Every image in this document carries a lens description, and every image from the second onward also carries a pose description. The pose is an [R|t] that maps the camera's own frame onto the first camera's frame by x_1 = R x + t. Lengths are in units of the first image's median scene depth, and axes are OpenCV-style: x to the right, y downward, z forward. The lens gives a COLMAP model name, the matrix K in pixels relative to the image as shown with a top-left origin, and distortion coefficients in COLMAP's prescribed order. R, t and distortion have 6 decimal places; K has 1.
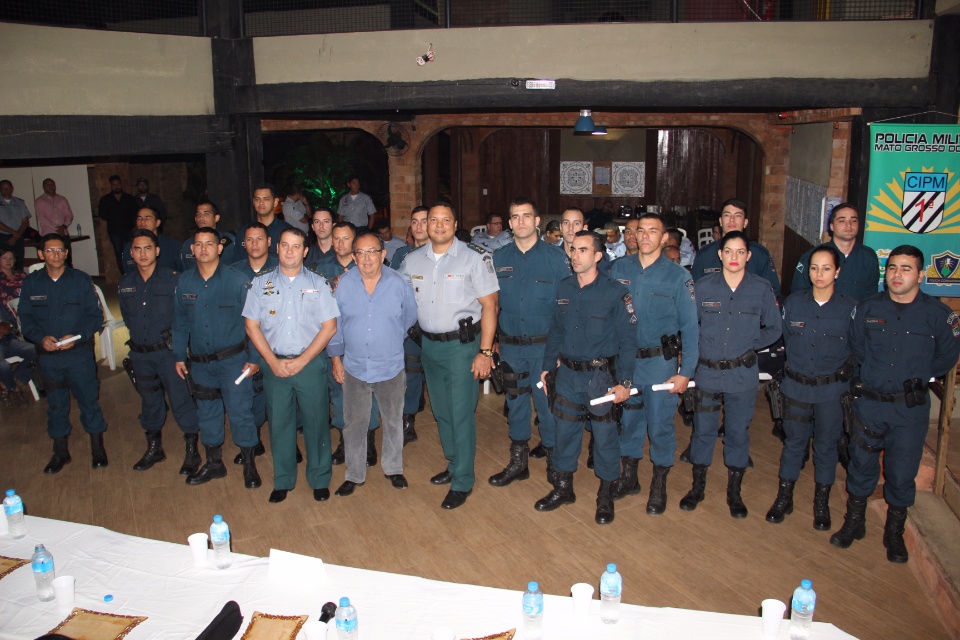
lens RADIAL K [[791.7, 0, 480.0], [0, 791.7, 320.0], [0, 0, 1]] dist [-0.166207, 0.150515]
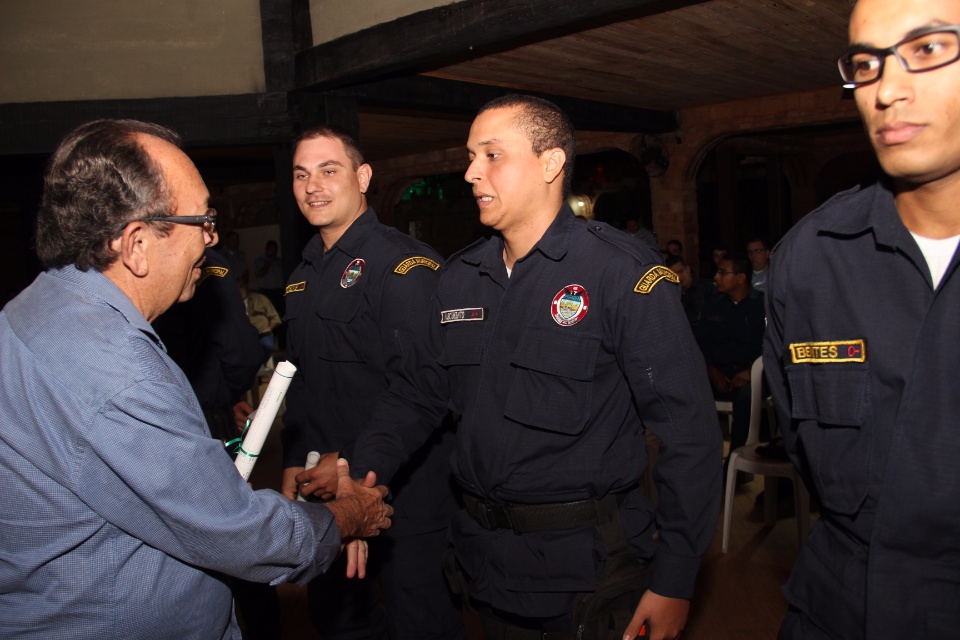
lens RADIAL K [[791.7, 0, 480.0], [0, 791.7, 320.0], [0, 0, 1]] dist [-0.166207, 0.150515]
pose [[0.868635, 0.001354, -0.495451, 0.234737], [-0.051590, 0.994807, -0.087730, 0.016227], [0.492760, 0.101766, 0.864194, 0.486245]]
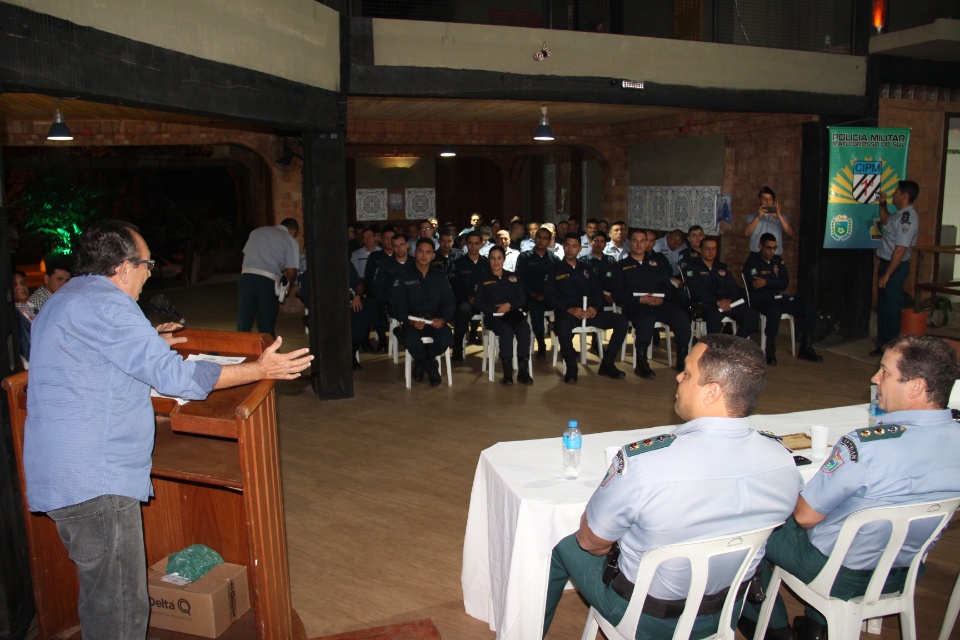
lens RADIAL K [[791.7, 0, 480.0], [0, 791.7, 320.0], [0, 0, 1]] dist [-0.166207, 0.150515]
pose [[0.868298, -0.080063, 0.489539, -0.721193], [0.114036, 0.992674, -0.039918, 0.072263], [-0.482756, 0.090486, 0.871067, 0.115834]]
